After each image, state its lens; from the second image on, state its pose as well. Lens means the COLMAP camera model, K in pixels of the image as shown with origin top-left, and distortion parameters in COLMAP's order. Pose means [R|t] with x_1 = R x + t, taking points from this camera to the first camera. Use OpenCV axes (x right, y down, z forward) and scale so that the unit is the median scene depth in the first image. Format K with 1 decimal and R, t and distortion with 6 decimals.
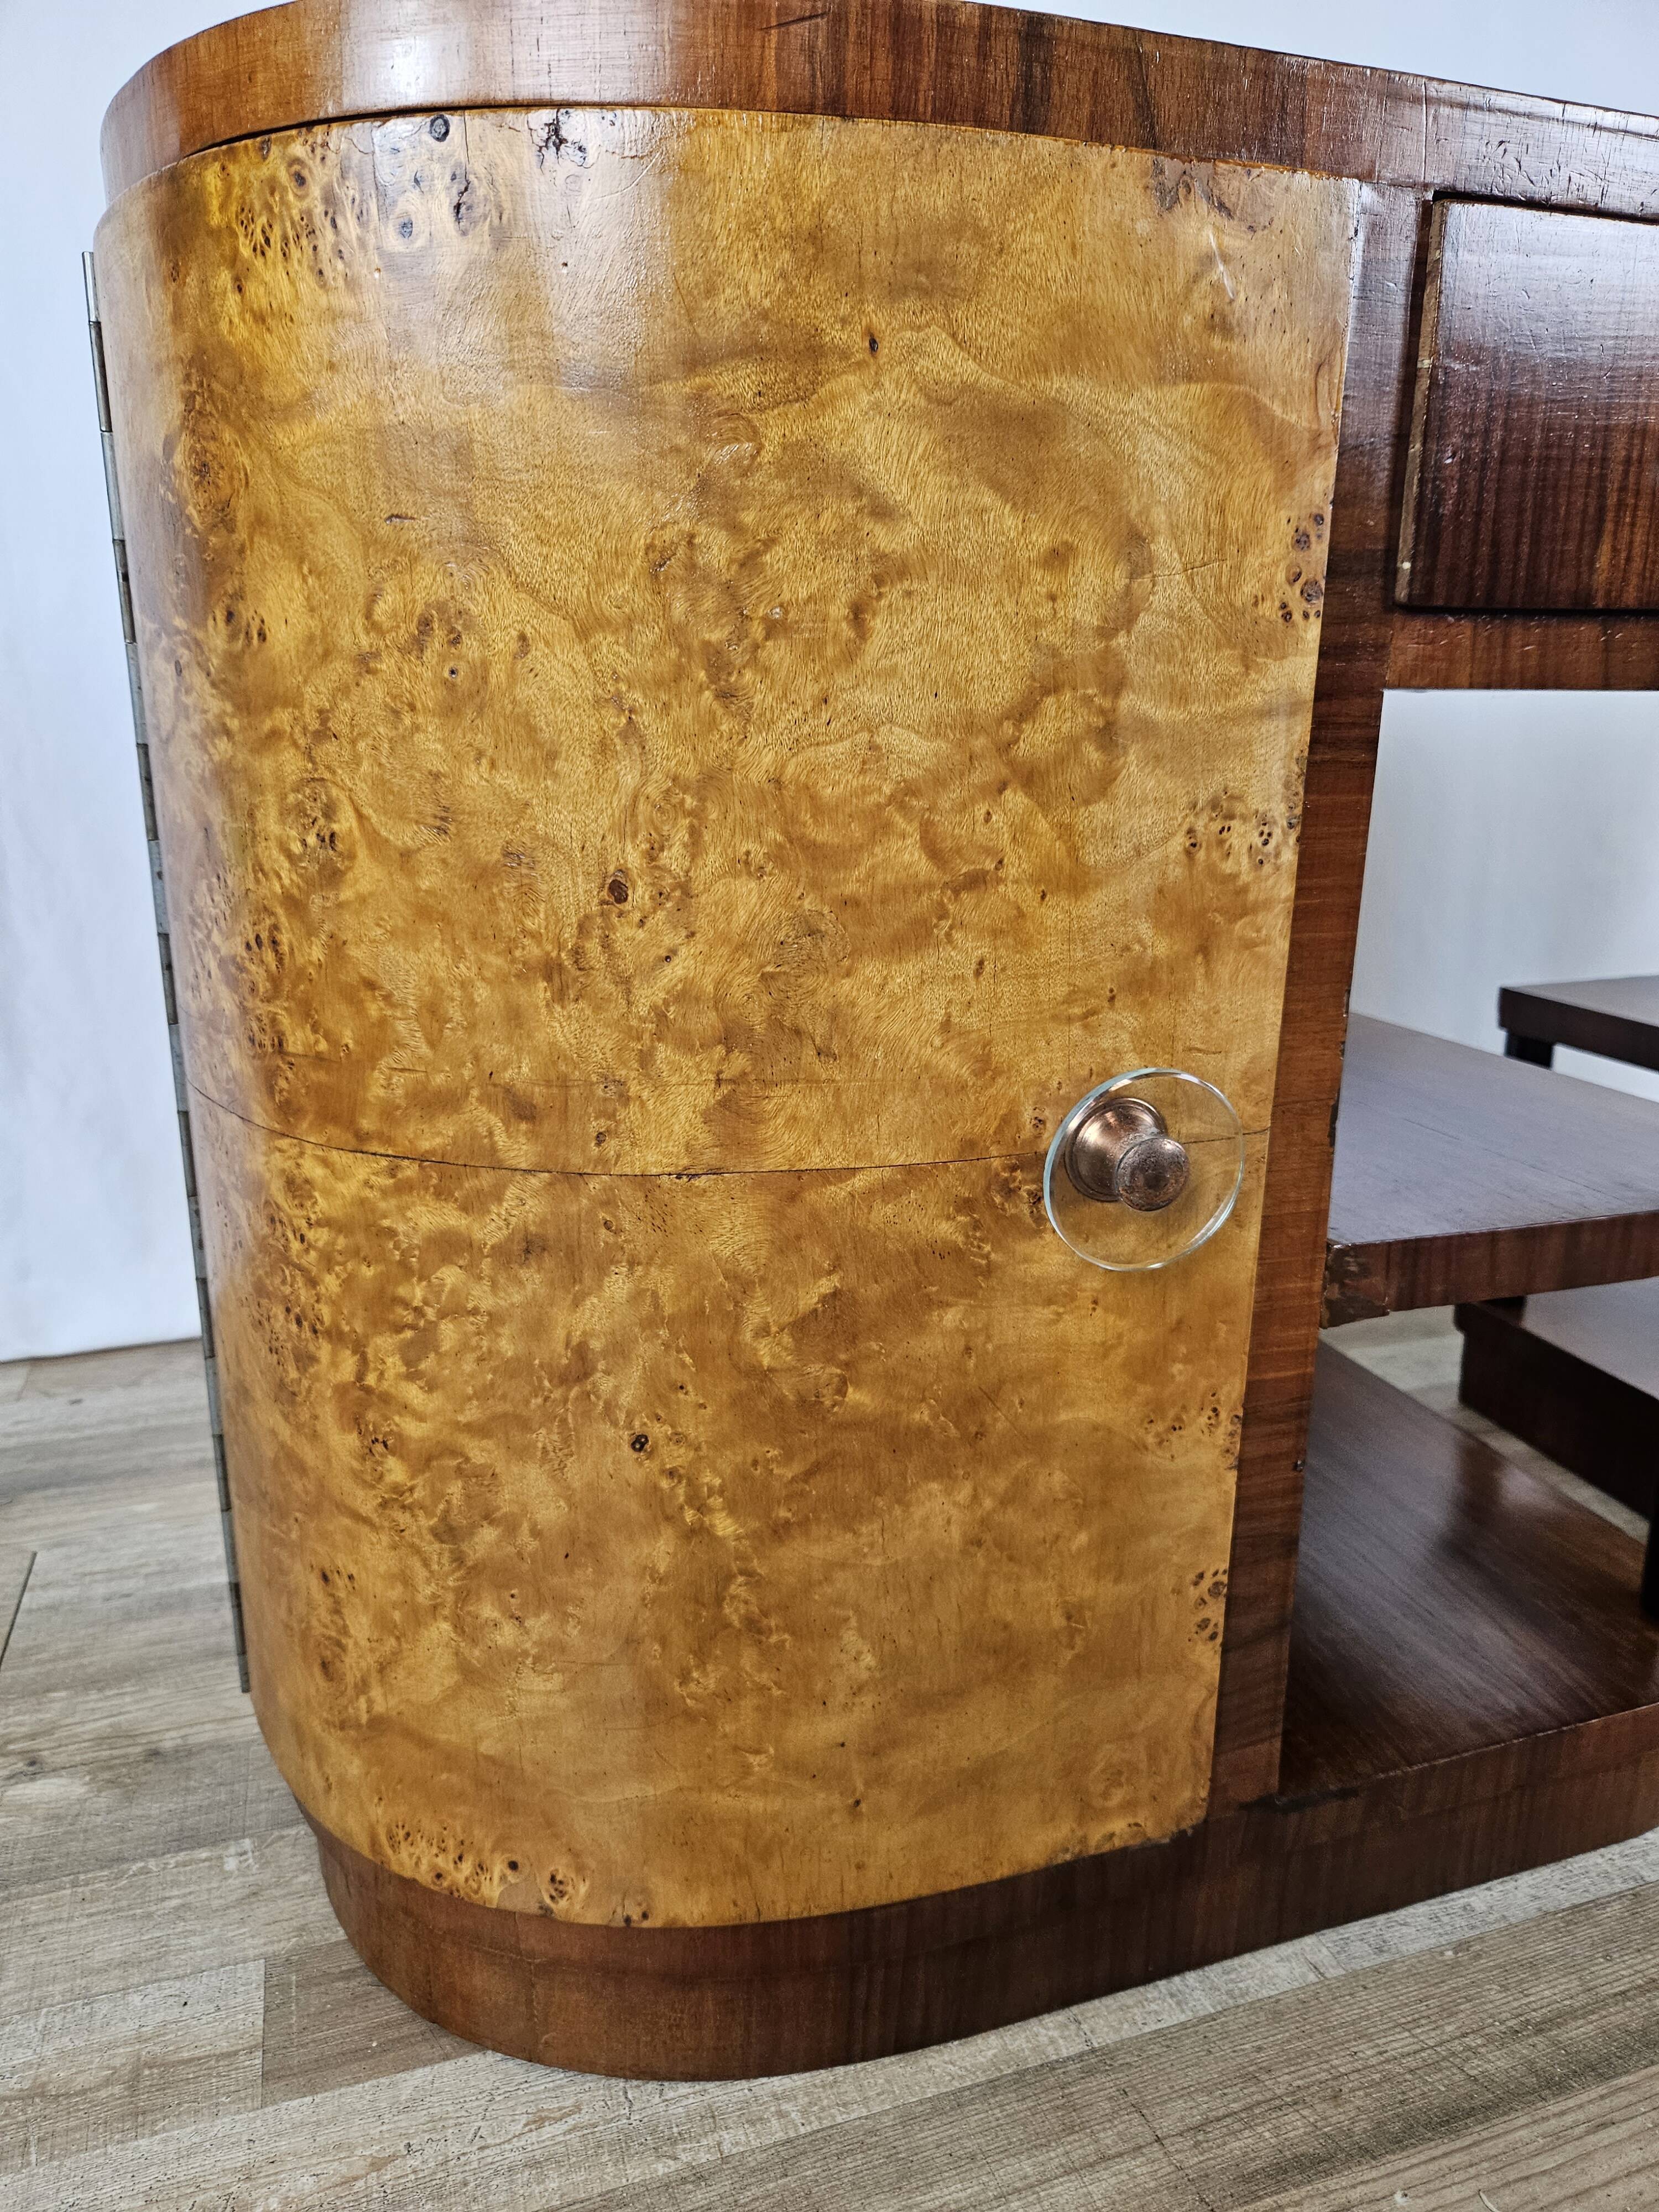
lens RADIAL K [[1516.5, 0, 841.9], [0, 1516.5, 1118.0], [0, 0, 1]] dist [0.047824, -0.054738]
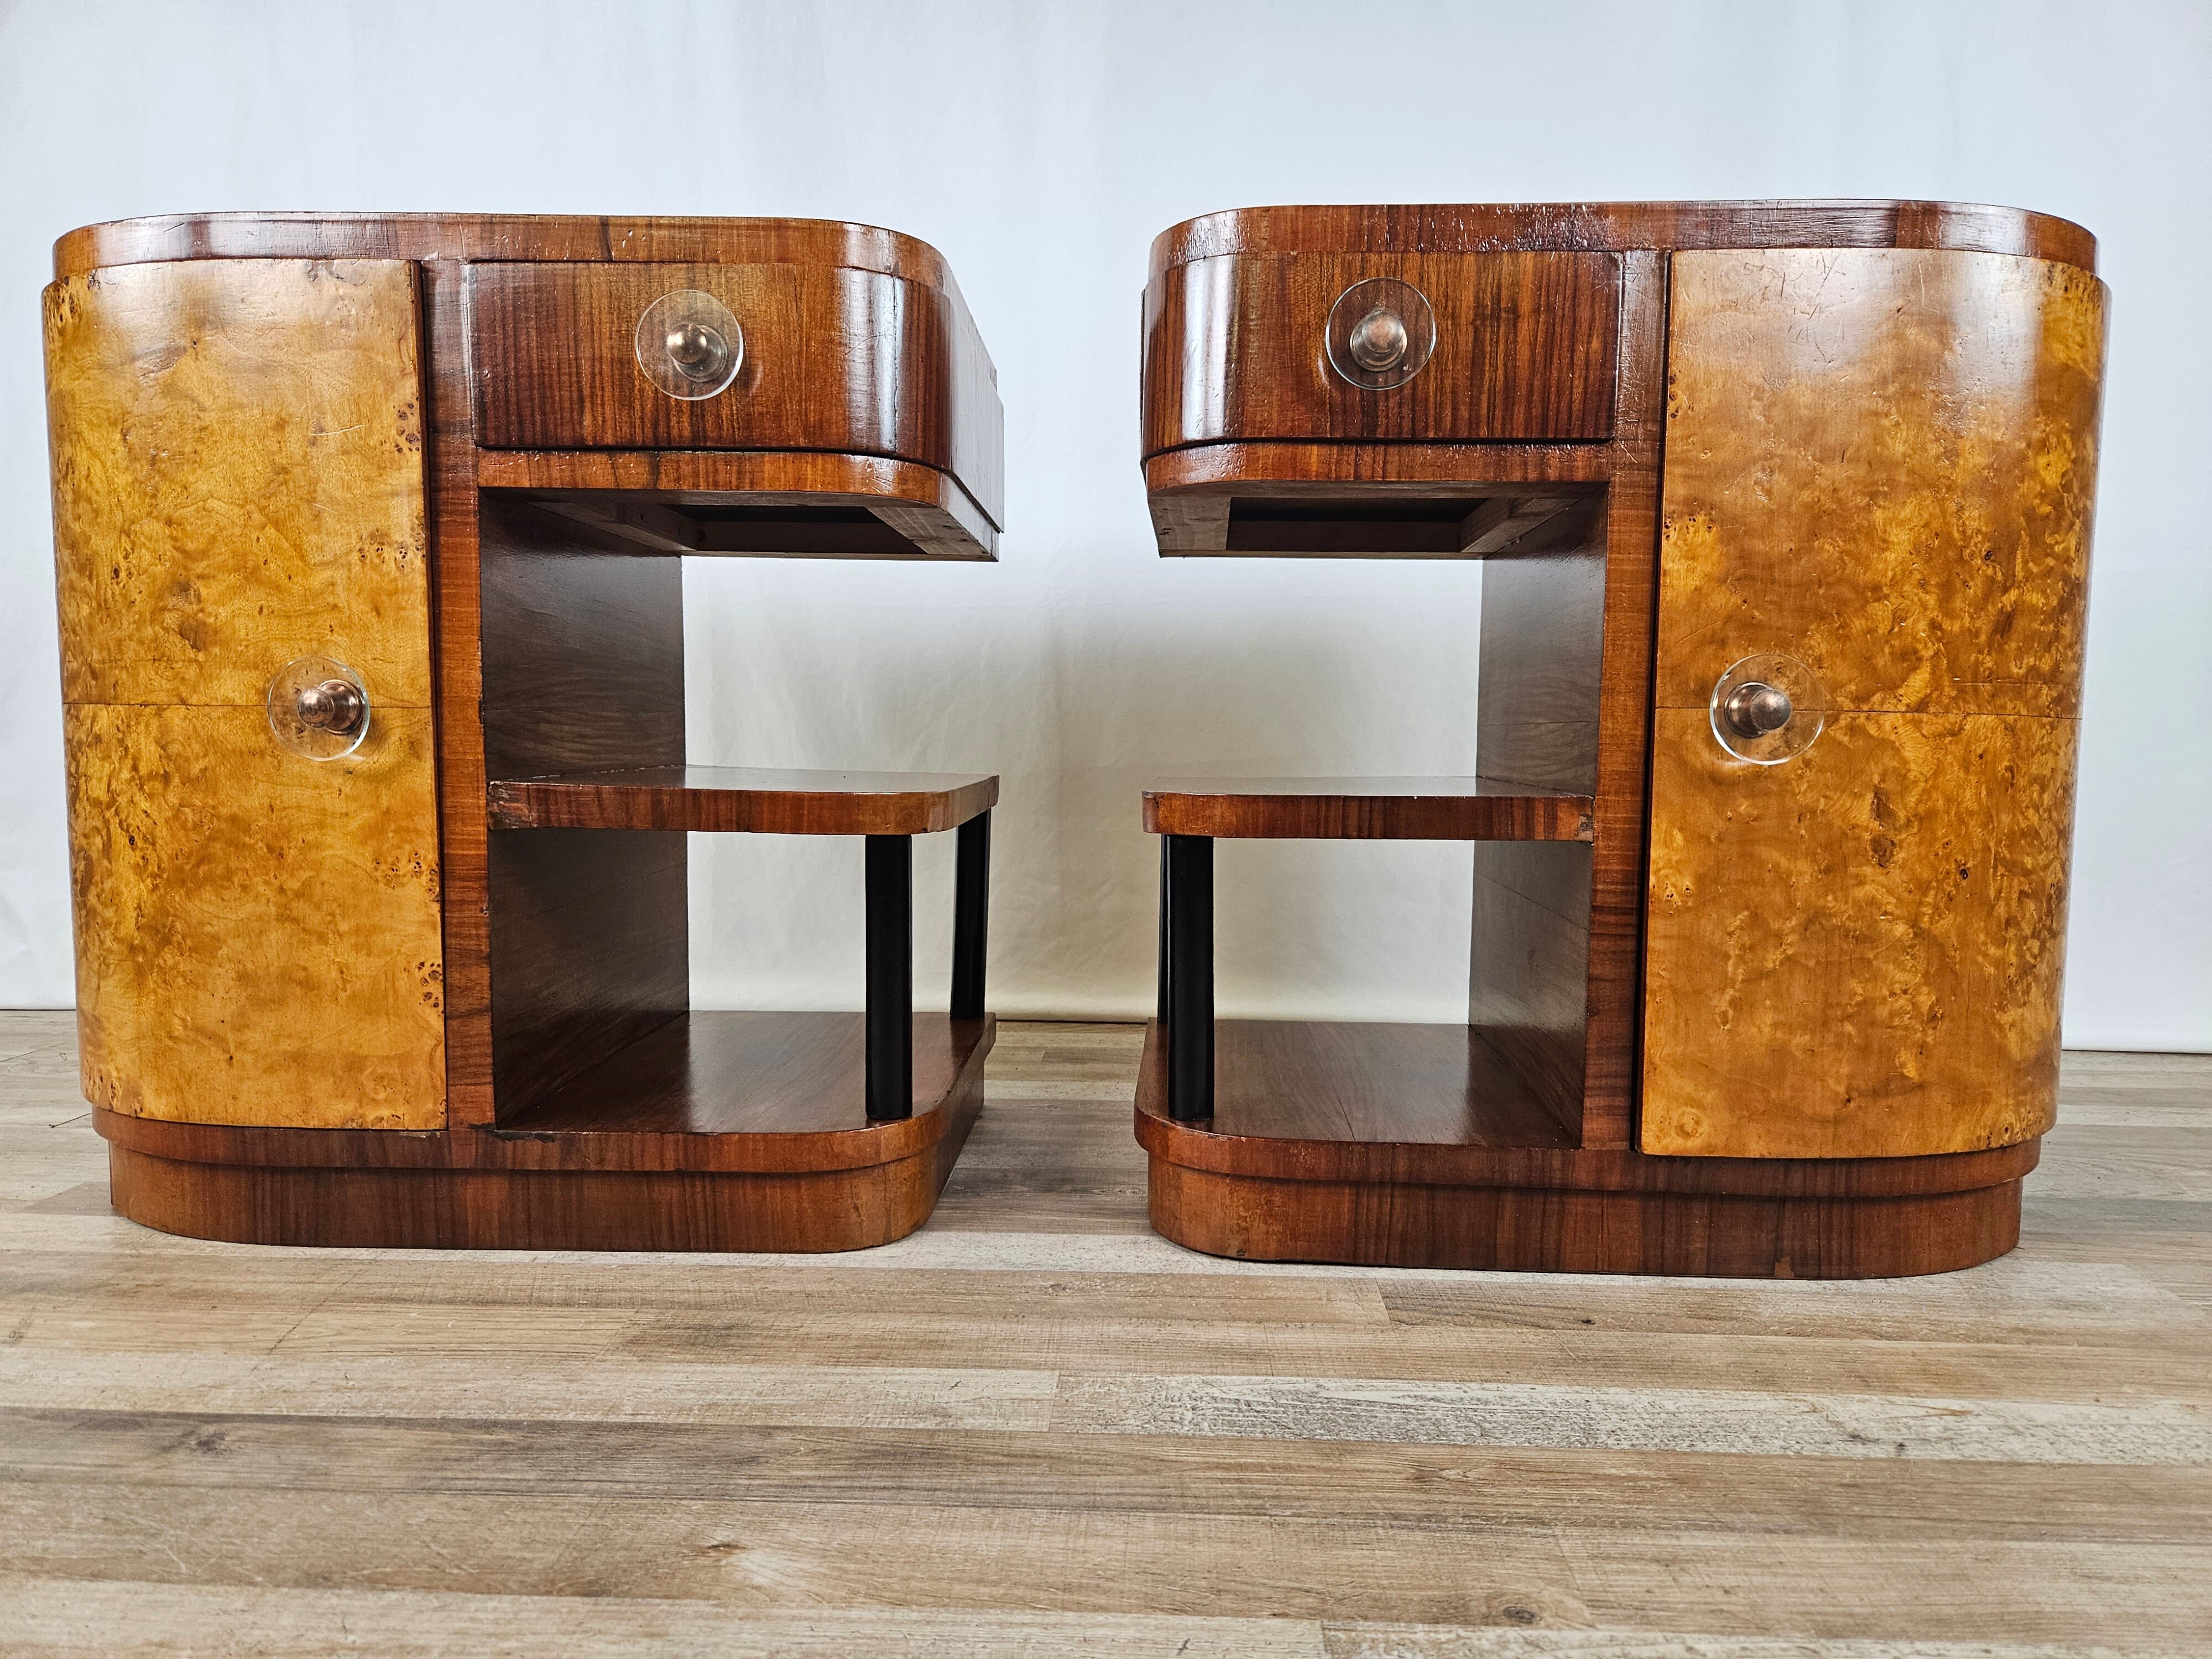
lens RADIAL K [[1496.7, 0, 1117.8], [0, 1496.7, 843.9], [0, 0, 1]] dist [0.056301, -0.053224]
pose [[0.933947, 0.033067, -0.355879, 1.772252], [-0.102162, 0.978866, -0.177155, 0.425485], [0.342500, 0.201811, 0.917587, -0.423854]]
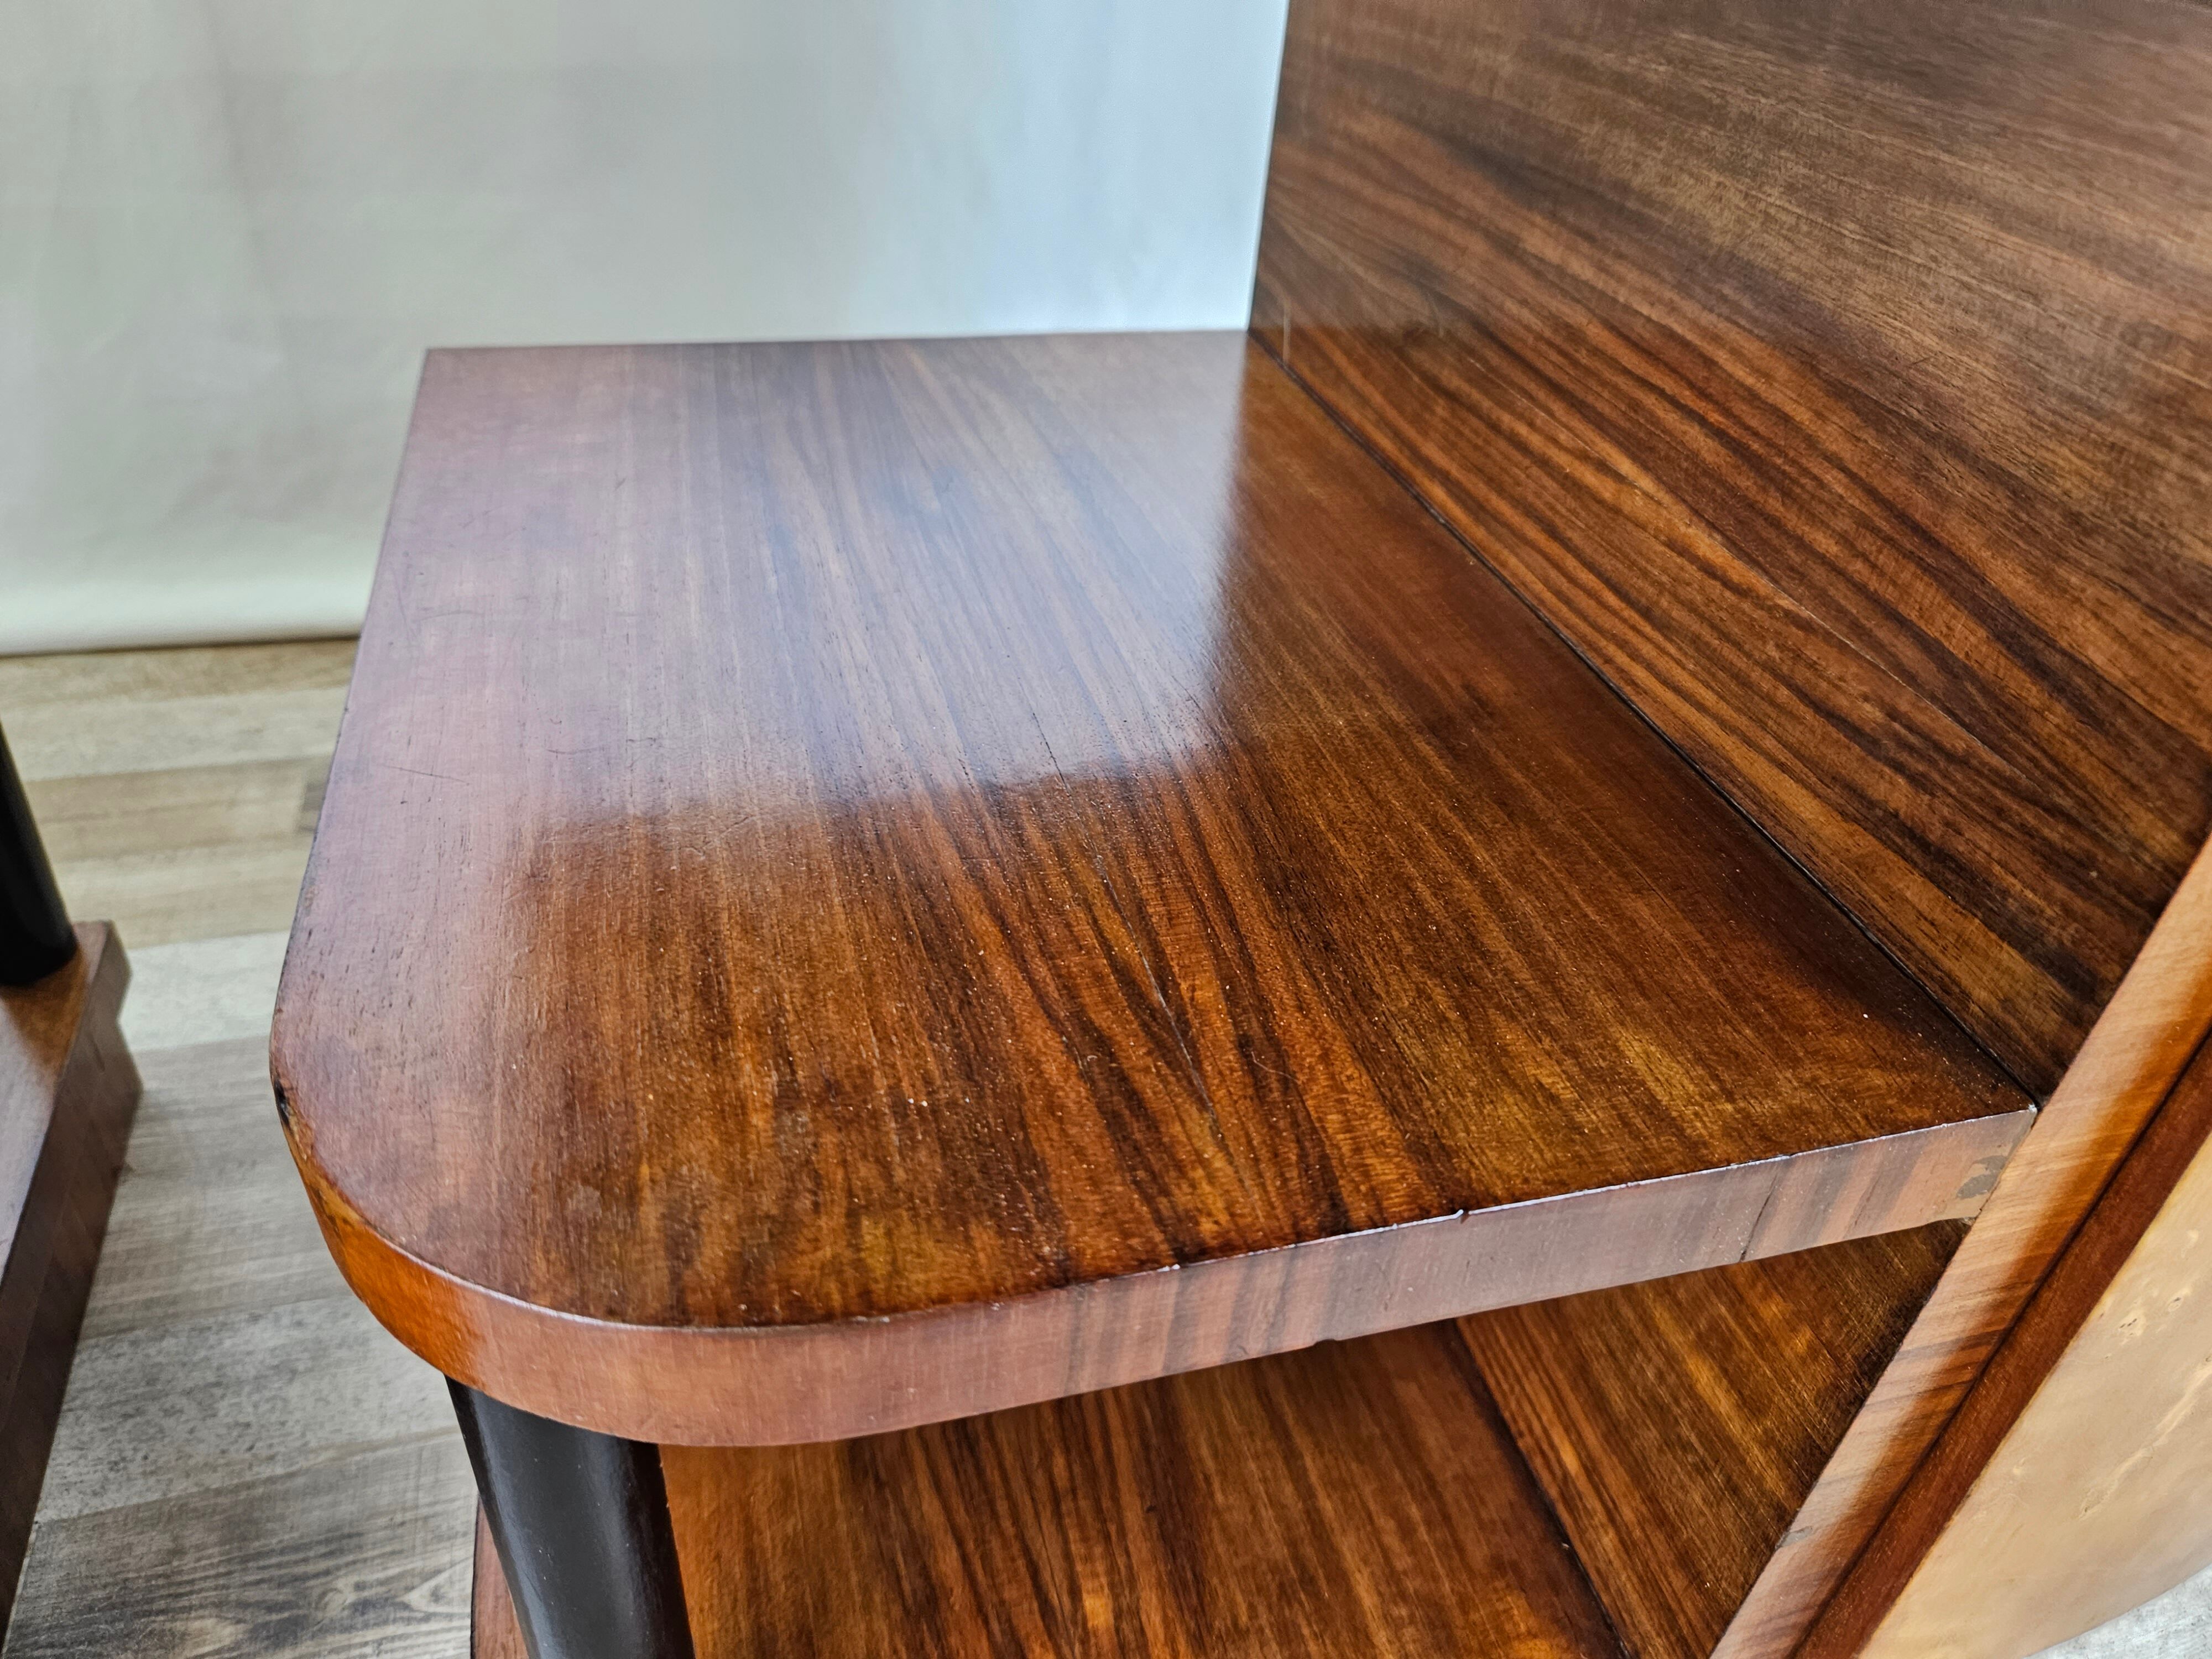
lens RADIAL K [[1516.5, 0, 1116.2], [0, 1516.5, 810.0], [0, 0, 1]] dist [0.047824, -0.054738]
pose [[0.996651, 0.079568, 0.018873, 1.328512], [-0.081298, 0.939193, 0.333628, -0.262319], [0.008820, -0.334045, 0.942516, 1.013499]]
